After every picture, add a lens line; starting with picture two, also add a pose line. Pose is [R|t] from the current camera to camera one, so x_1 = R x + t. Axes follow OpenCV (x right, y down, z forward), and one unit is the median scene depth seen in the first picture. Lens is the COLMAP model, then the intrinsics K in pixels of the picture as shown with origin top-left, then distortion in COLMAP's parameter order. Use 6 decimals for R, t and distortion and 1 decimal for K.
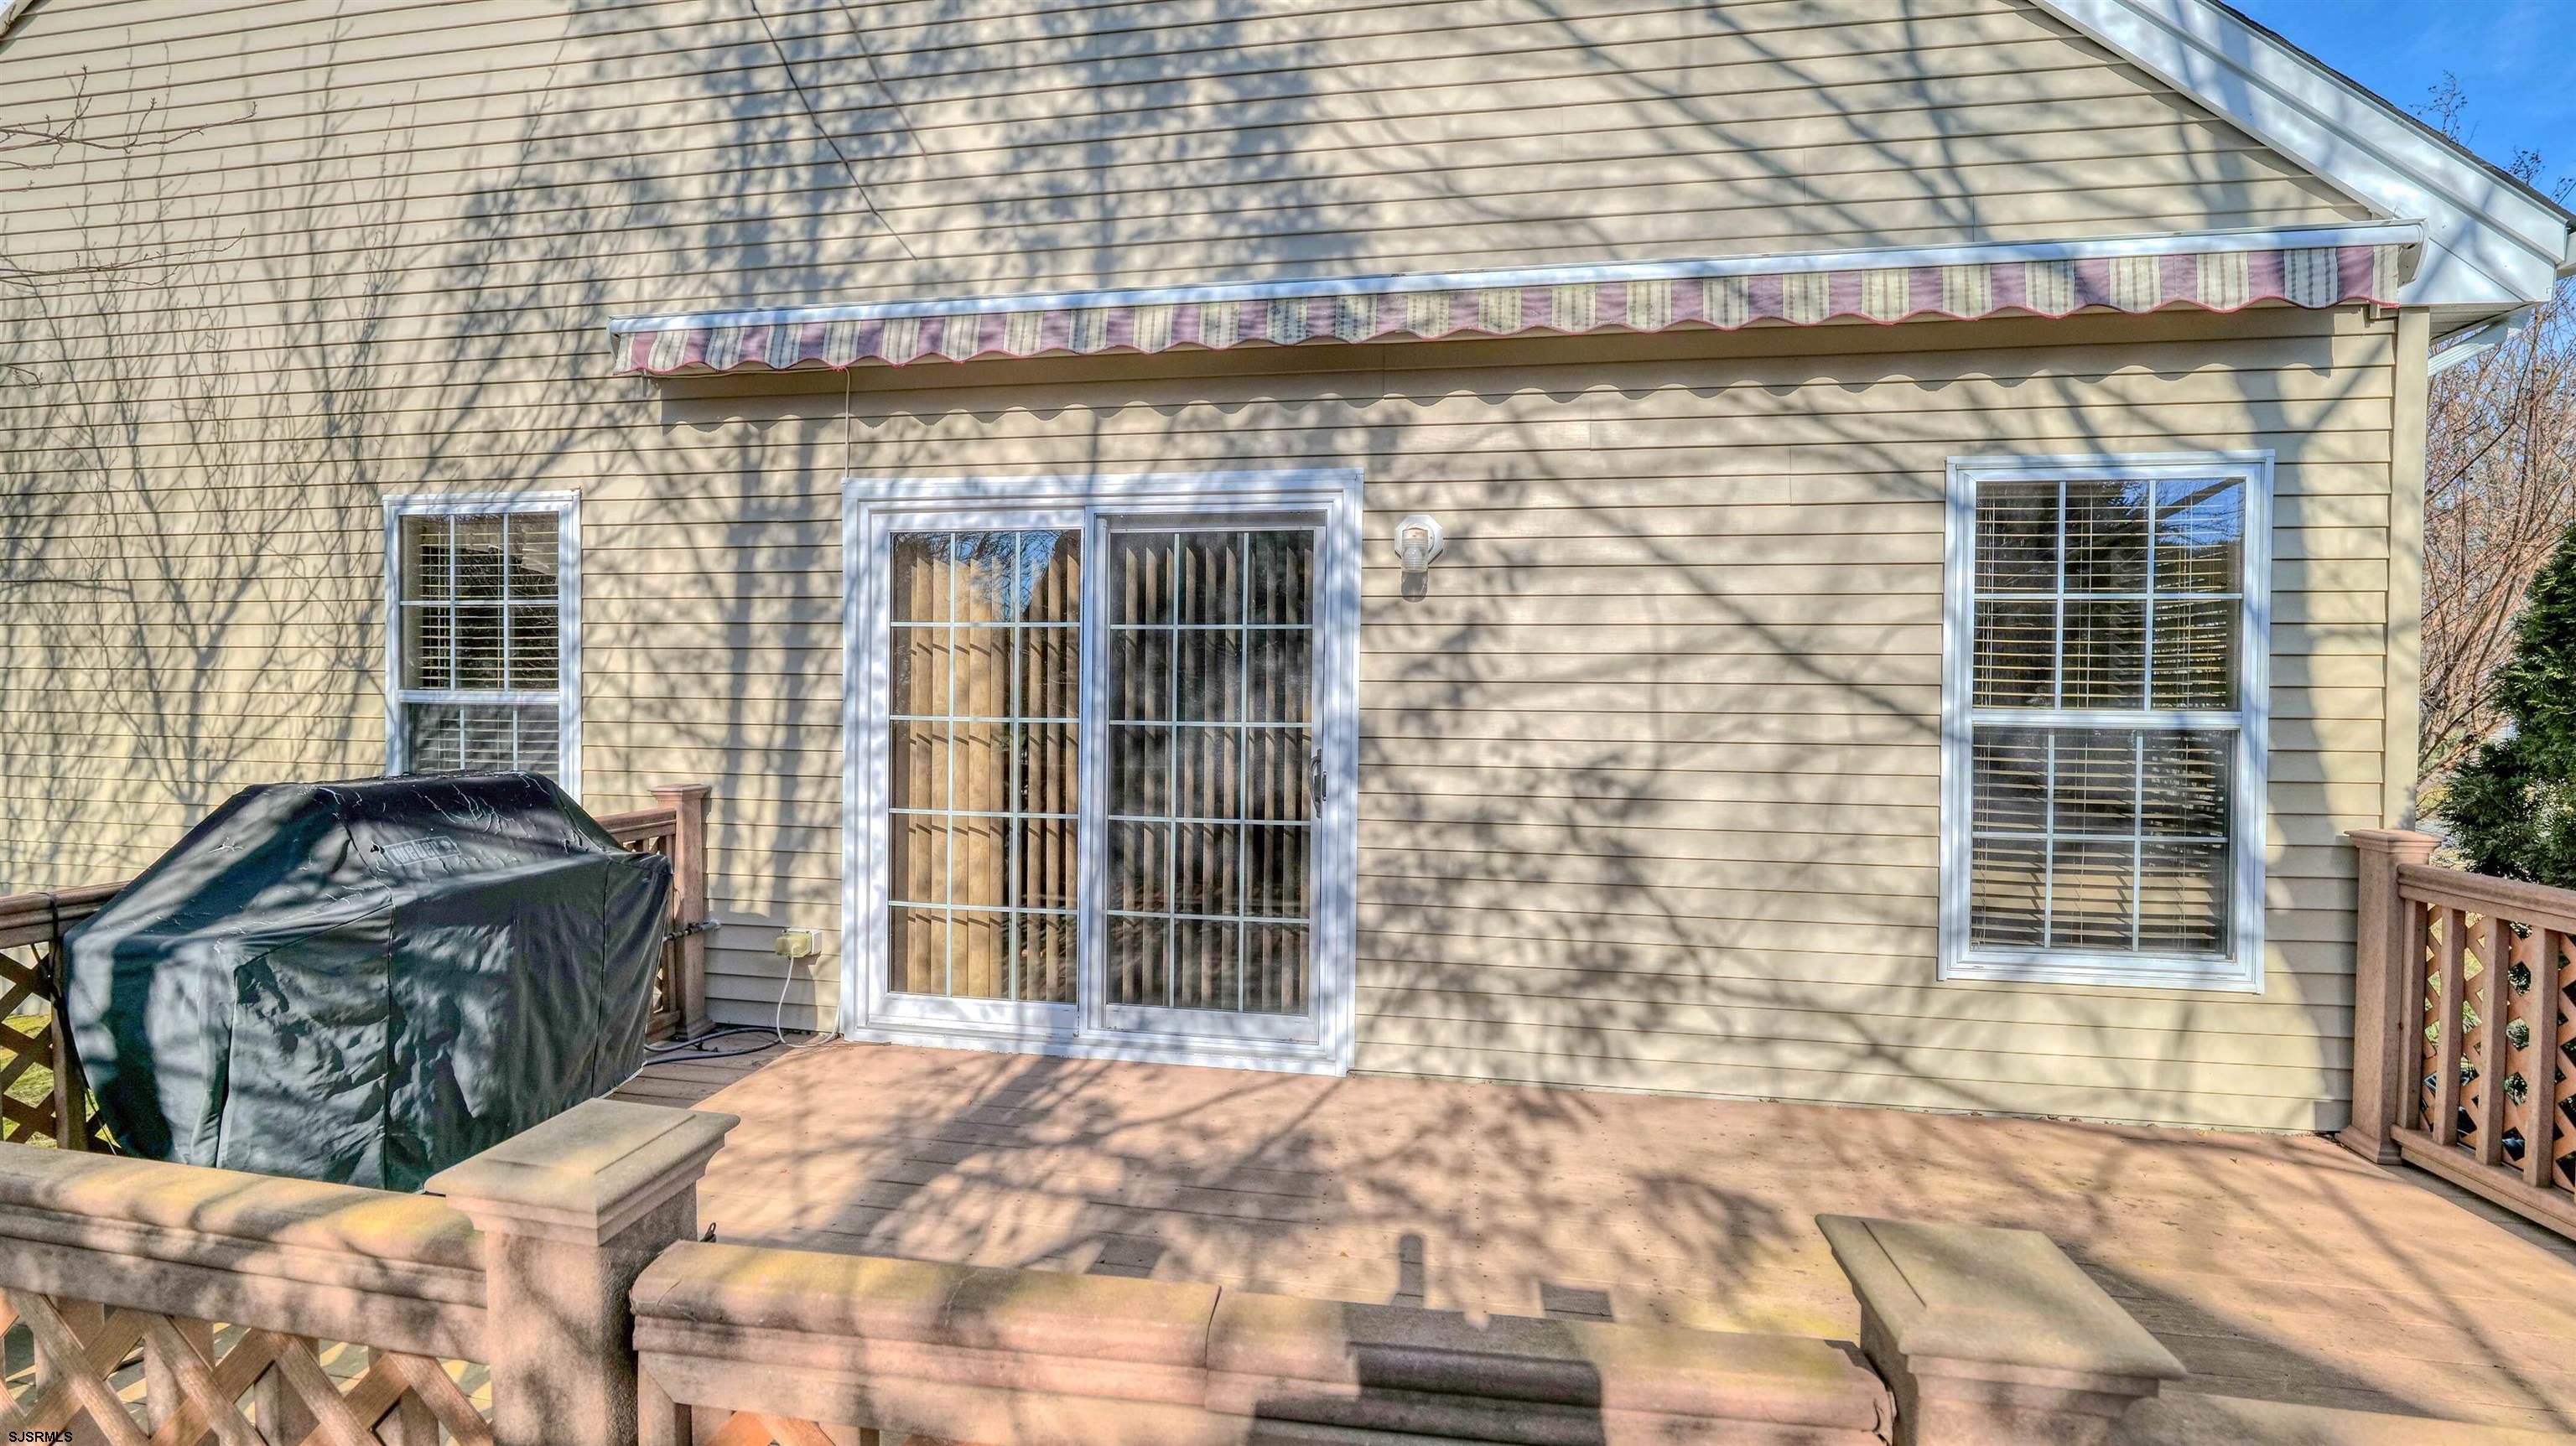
lens RADIAL K [[1046.4, 0, 1278.2], [0, 1046.4, 717.4], [0, 0, 1]] dist [-0.010024, 0.000339]
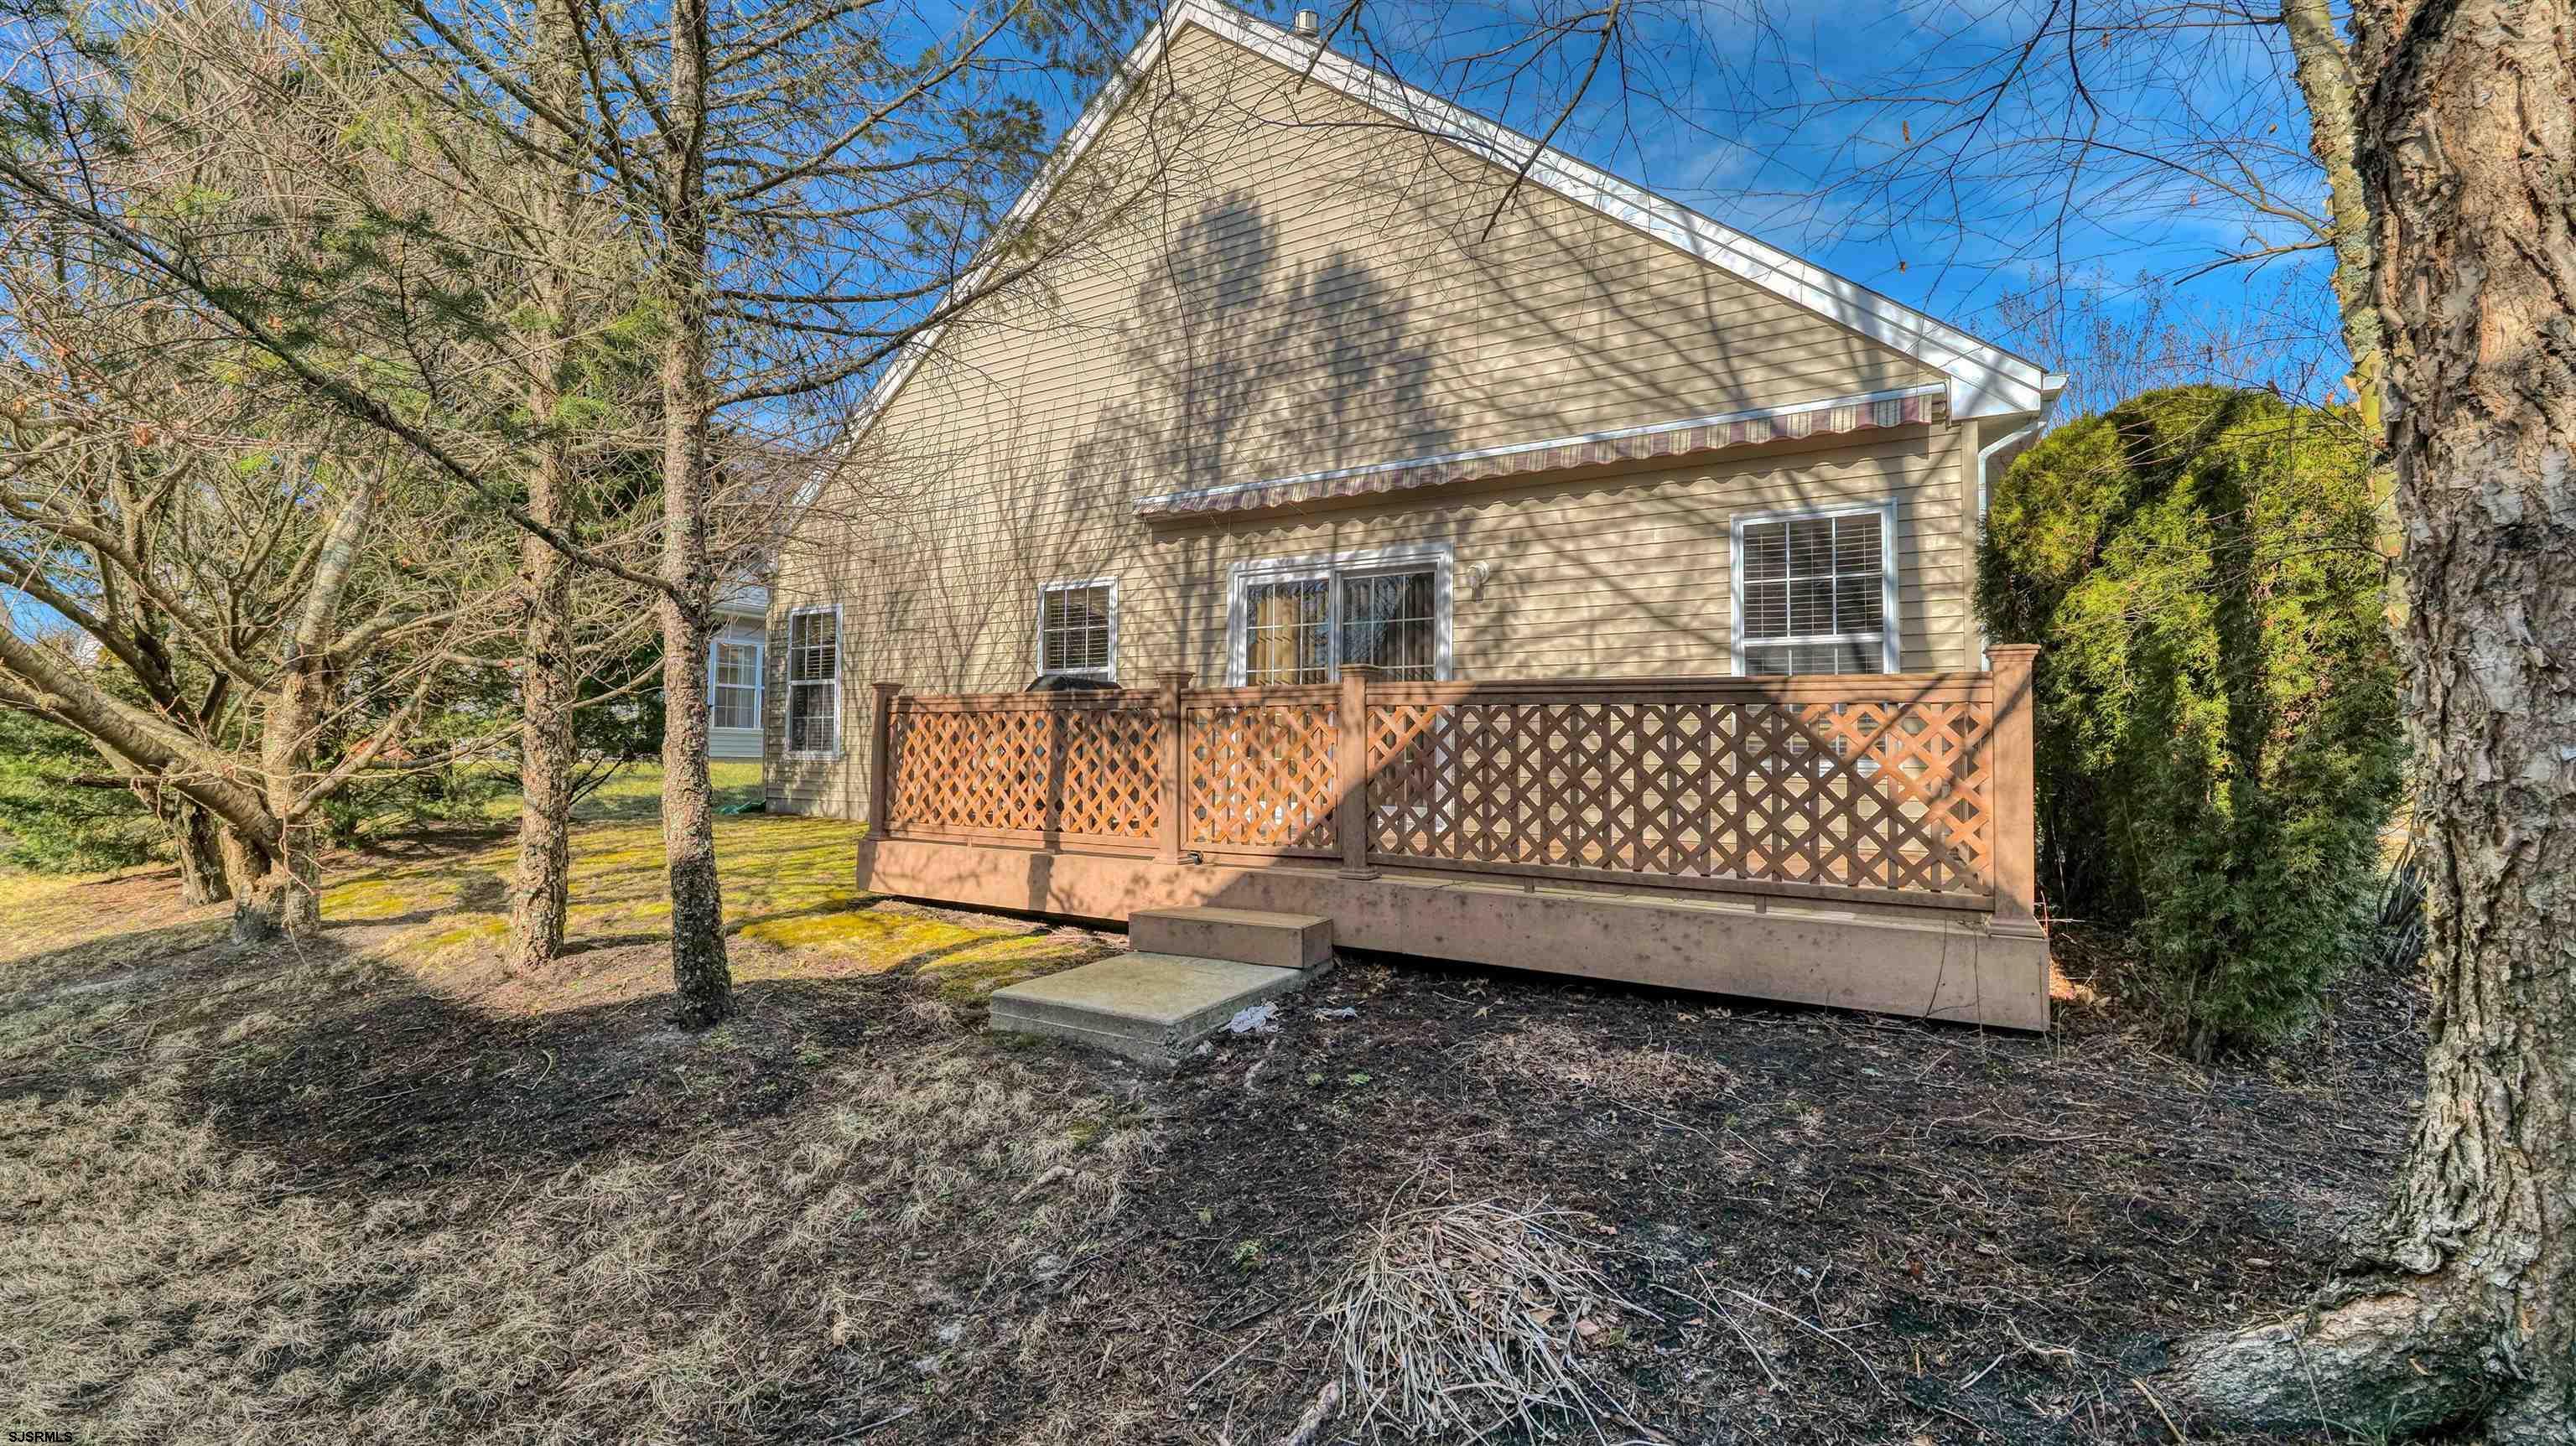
lens RADIAL K [[1046.4, 0, 1278.2], [0, 1046.4, 717.4], [0, 0, 1]] dist [-0.010024, 0.000339]
pose [[0.934041, -0.014450, -0.356874, 0.493089], [-0.008688, 0.997966, -0.063146, 0.249820], [0.357061, 0.062082, 0.932016, -1.055297]]
